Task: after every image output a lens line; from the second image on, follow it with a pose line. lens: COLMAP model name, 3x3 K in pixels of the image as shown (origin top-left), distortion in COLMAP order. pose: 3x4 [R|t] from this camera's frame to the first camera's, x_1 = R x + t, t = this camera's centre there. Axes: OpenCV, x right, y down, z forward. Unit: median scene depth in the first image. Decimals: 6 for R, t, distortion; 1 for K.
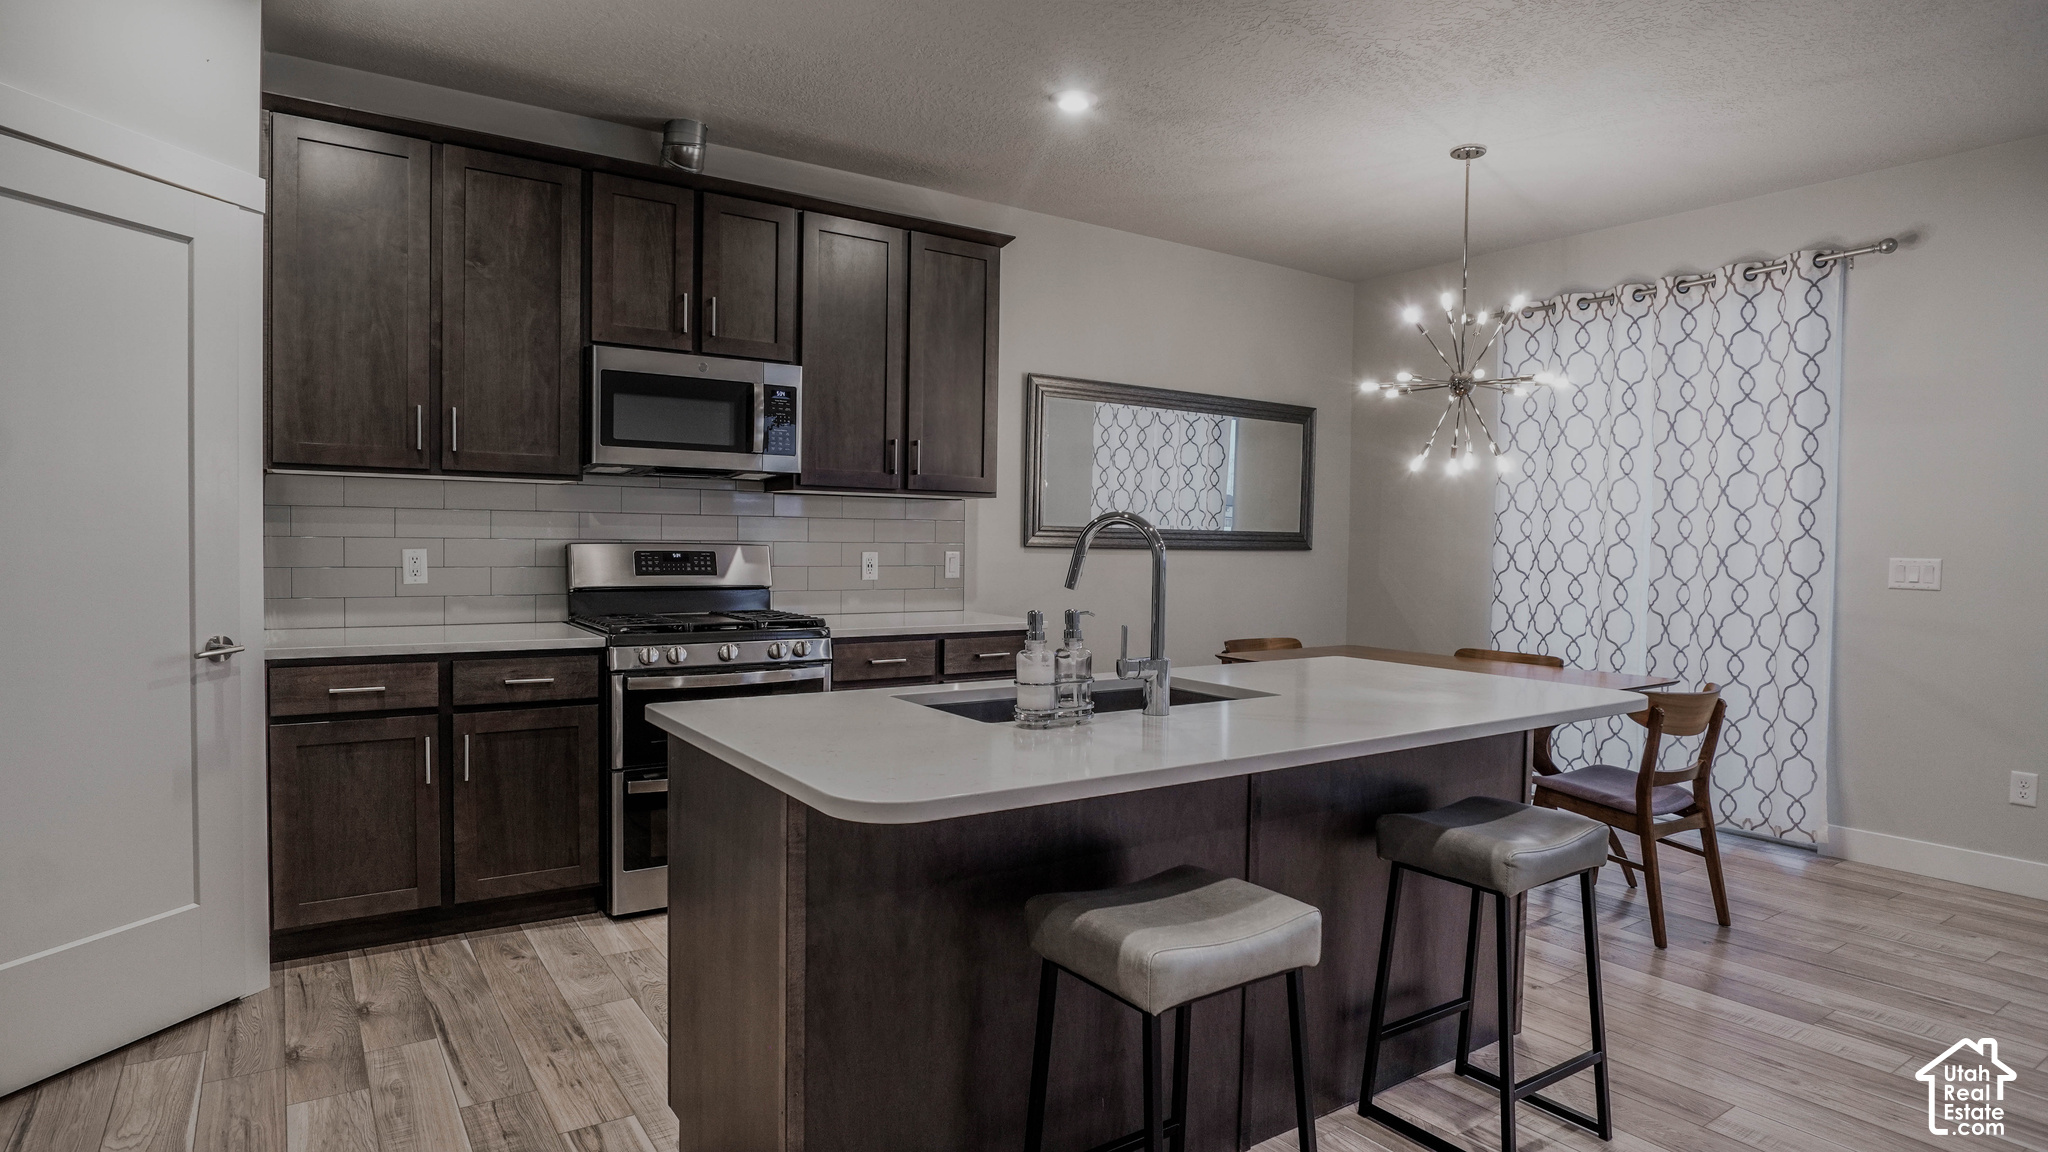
lens RADIAL K [[1114.7, 0, 1021.0], [0, 1114.7, 578.0], [0, 0, 1]] dist [-0.045219, 0.015307]
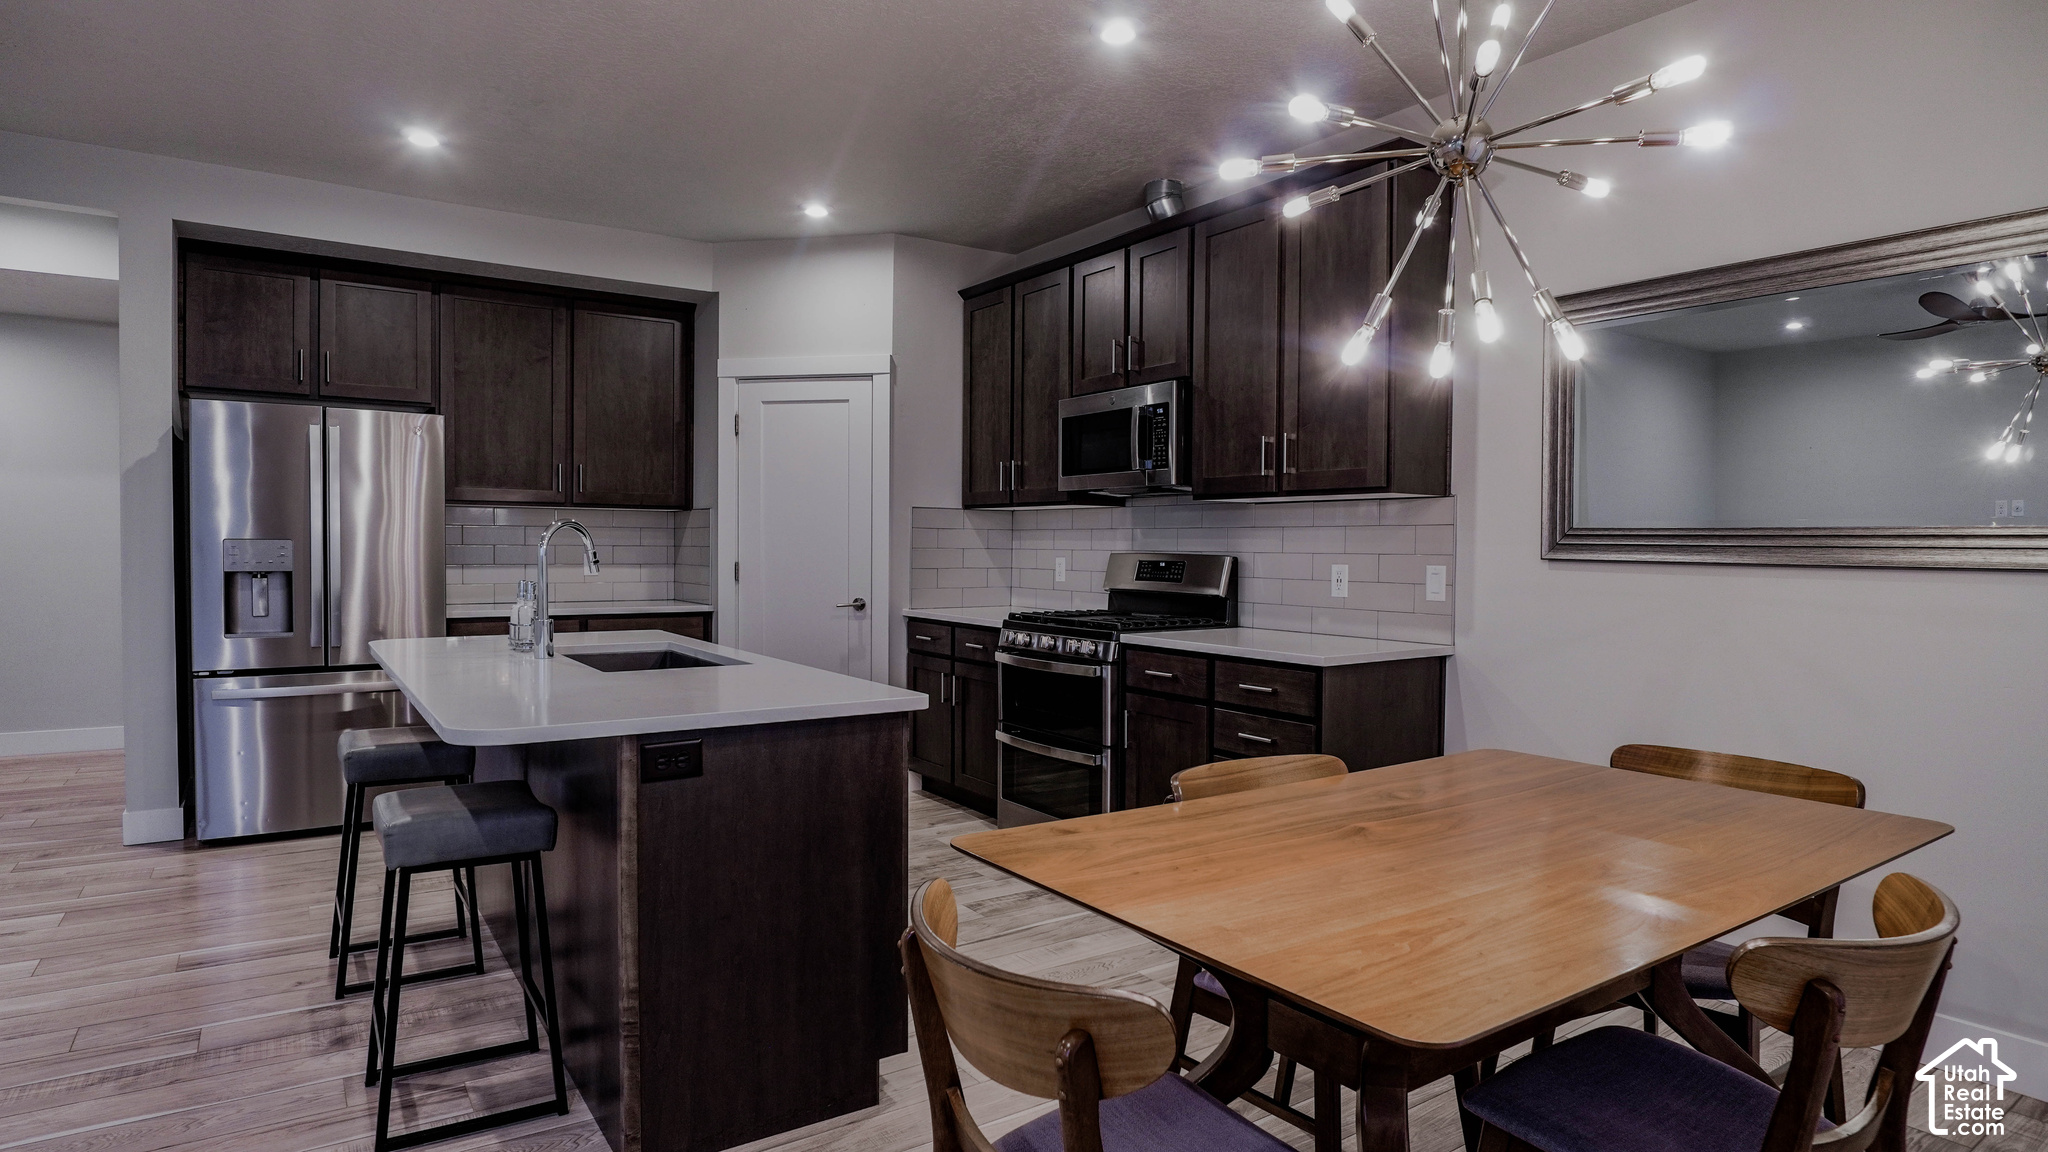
lens RADIAL K [[1114.7, 0, 1021.0], [0, 1114.7, 578.0], [0, 0, 1]] dist [-0.045219, 0.015307]
pose [[0.002276, 0.009895, -0.999948, 0.721498], [-0.049890, 0.998707, 0.009769, -0.009222], [0.998752, 0.049865, 0.002767, 0.754940]]
